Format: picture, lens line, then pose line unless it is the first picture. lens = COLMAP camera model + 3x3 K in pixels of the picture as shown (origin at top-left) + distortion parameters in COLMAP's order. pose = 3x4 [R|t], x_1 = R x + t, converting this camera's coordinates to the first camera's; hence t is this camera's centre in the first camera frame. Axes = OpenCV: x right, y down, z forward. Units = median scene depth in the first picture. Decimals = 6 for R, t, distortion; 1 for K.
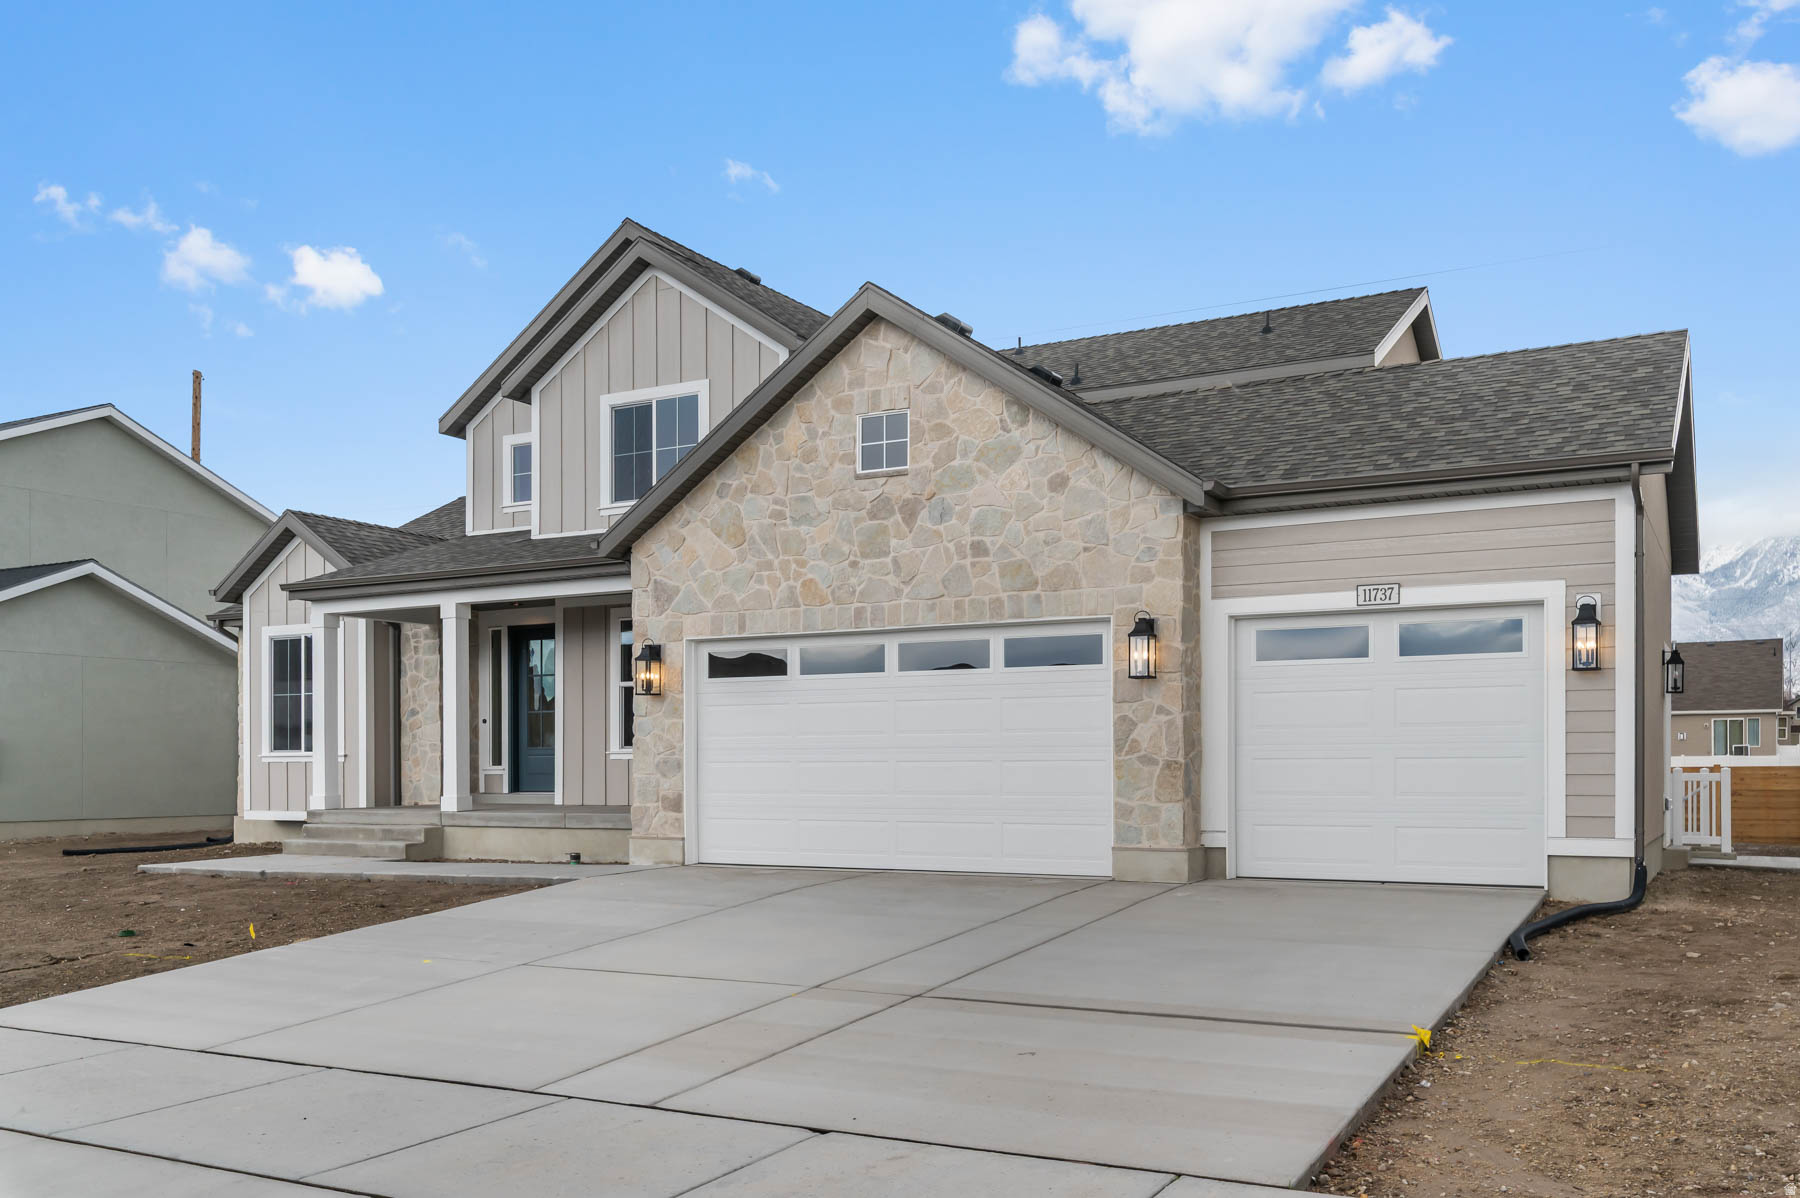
lens RADIAL K [[1521.9, 0, 903.8], [0, 1521.9, 779.2], [0, 0, 1]] dist [0.005119, 0.003232]
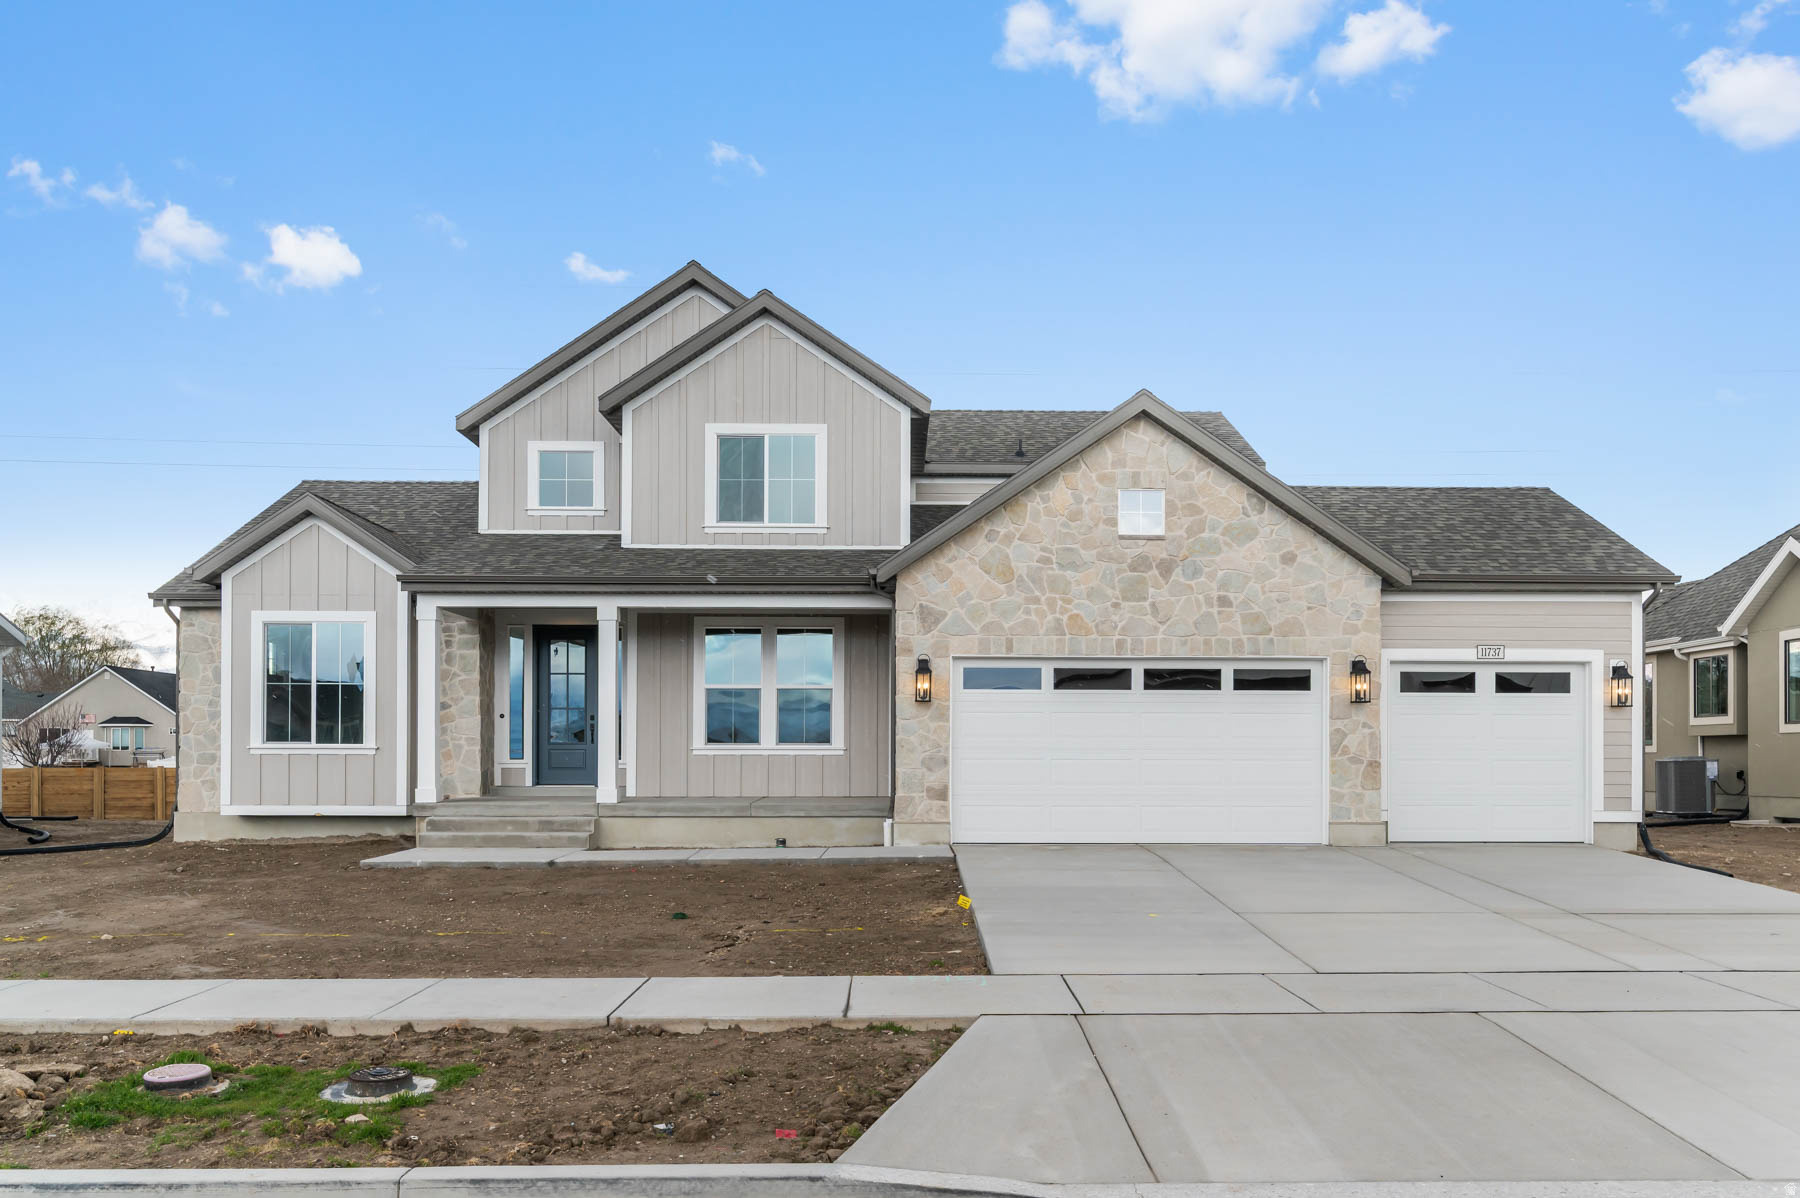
lens RADIAL K [[1426.9, 0, 902.3], [0, 1426.9, 772.1], [0, 0, 1]] dist [0.005478, 0.005966]
pose [[0.870020, 0.002651, 0.493009, -0.765387], [-0.001963, 0.999996, -0.001912, 0.001647], [-0.493012, 0.000695, 0.870022, 0.045053]]
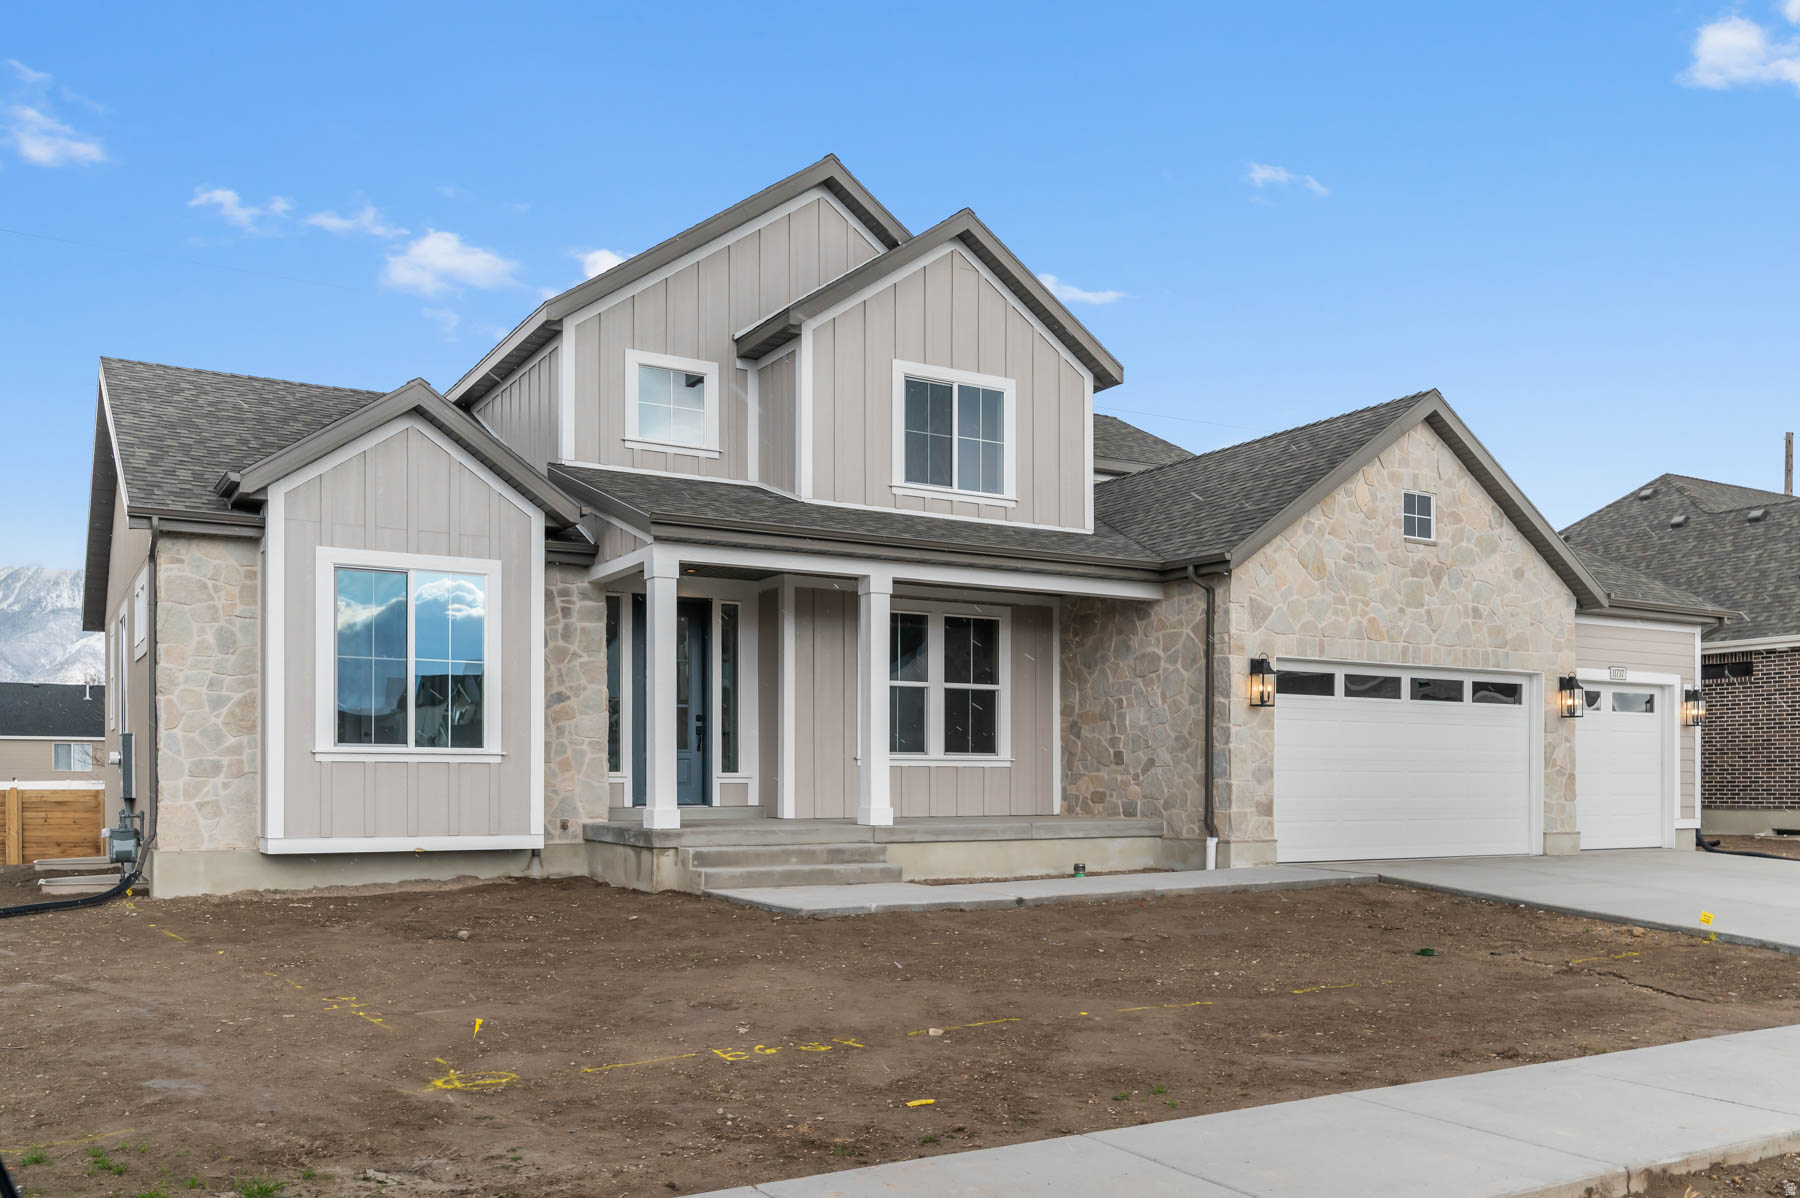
lens RADIAL K [[1492.3, 0, 895.9], [0, 1492.3, 803.5], [0, 0, 1]] dist [0.006382, 0.000983]
pose [[0.509637, -0.005875, 0.860370, -1.254835], [0.004744, 0.999981, 0.004018, 0.007548], [-0.860376, 0.002034, 0.509655, 0.724191]]
